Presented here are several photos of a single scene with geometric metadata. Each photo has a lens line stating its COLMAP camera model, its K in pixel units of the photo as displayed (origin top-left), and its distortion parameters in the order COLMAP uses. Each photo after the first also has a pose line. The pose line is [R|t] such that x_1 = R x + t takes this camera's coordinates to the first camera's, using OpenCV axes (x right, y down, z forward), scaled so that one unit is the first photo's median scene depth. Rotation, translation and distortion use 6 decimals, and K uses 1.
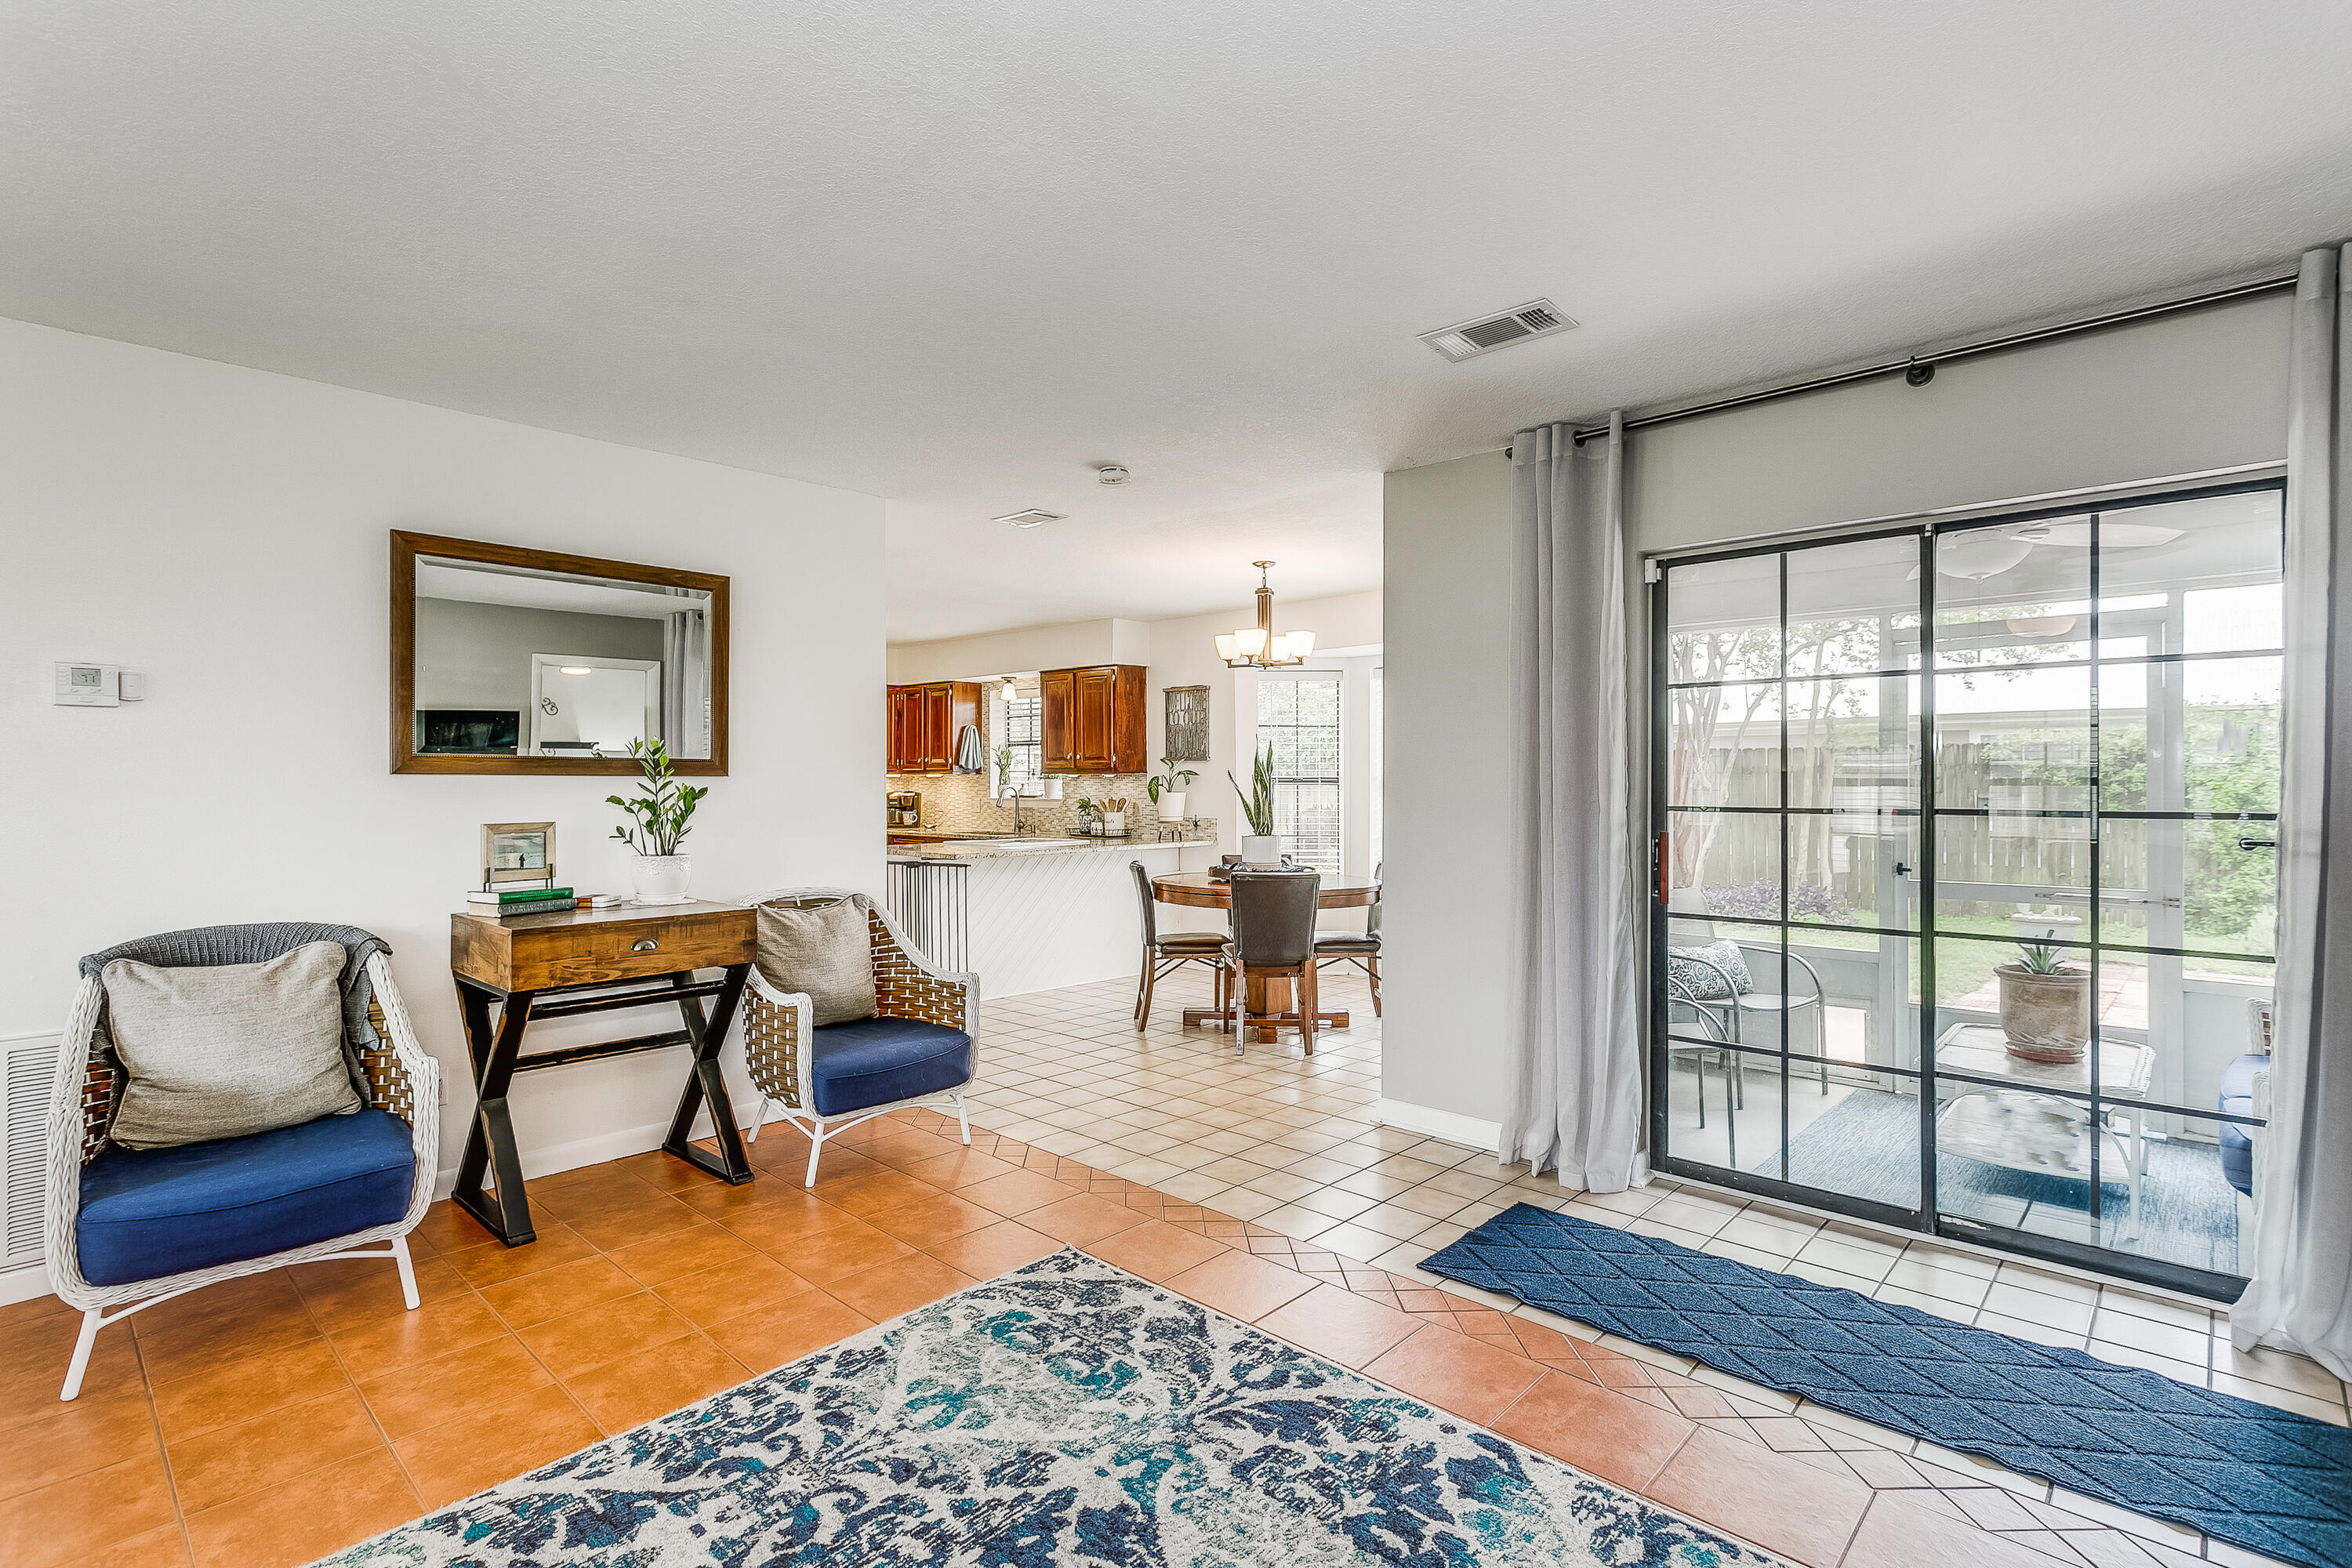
lens RADIAL K [[1124.7, 0, 1176.0], [0, 1124.7, 784.0], [0, 0, 1]] dist [-0.001807, -0.000210]
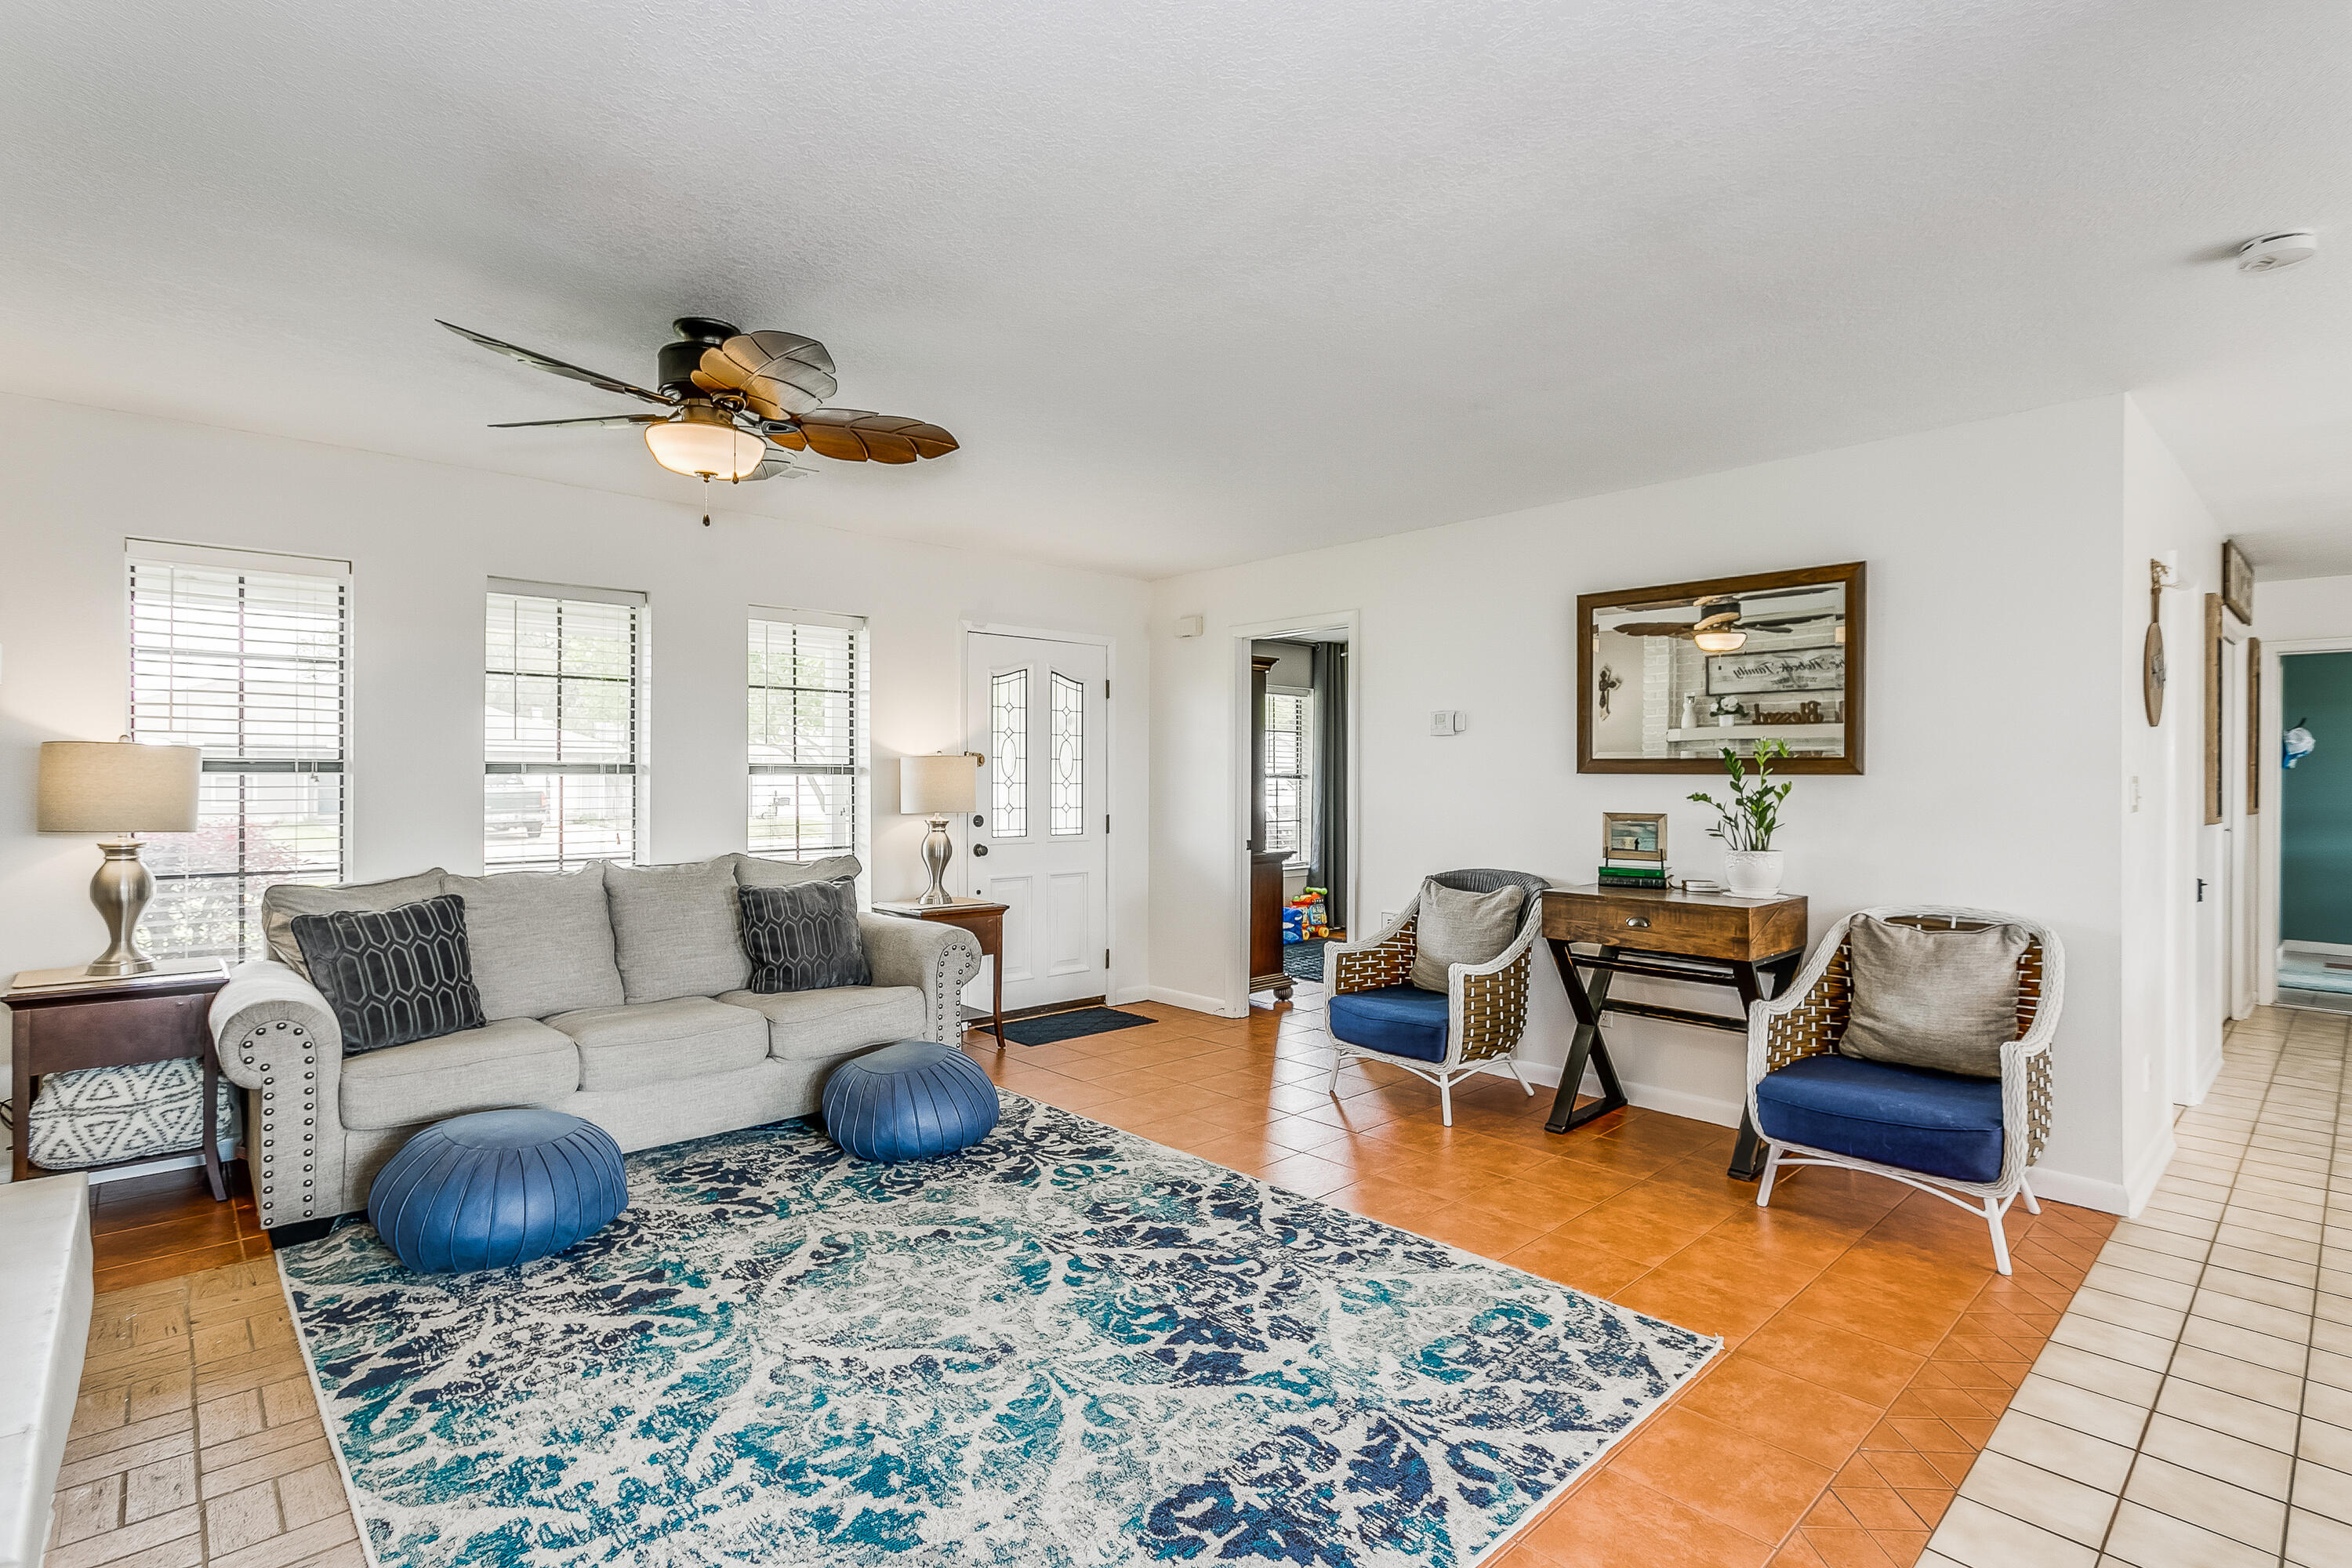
lens RADIAL K [[1122.9, 0, 1158.1], [0, 1122.9, 783.2], [0, 0, 1]] dist [0.000626, 0.000141]
pose [[-0.087287, 0.008212, -0.996149, 0.959634], [-0.004354, 0.999953, 0.008625, -0.009149], [0.996174, 0.005090, -0.087248, 0.820312]]
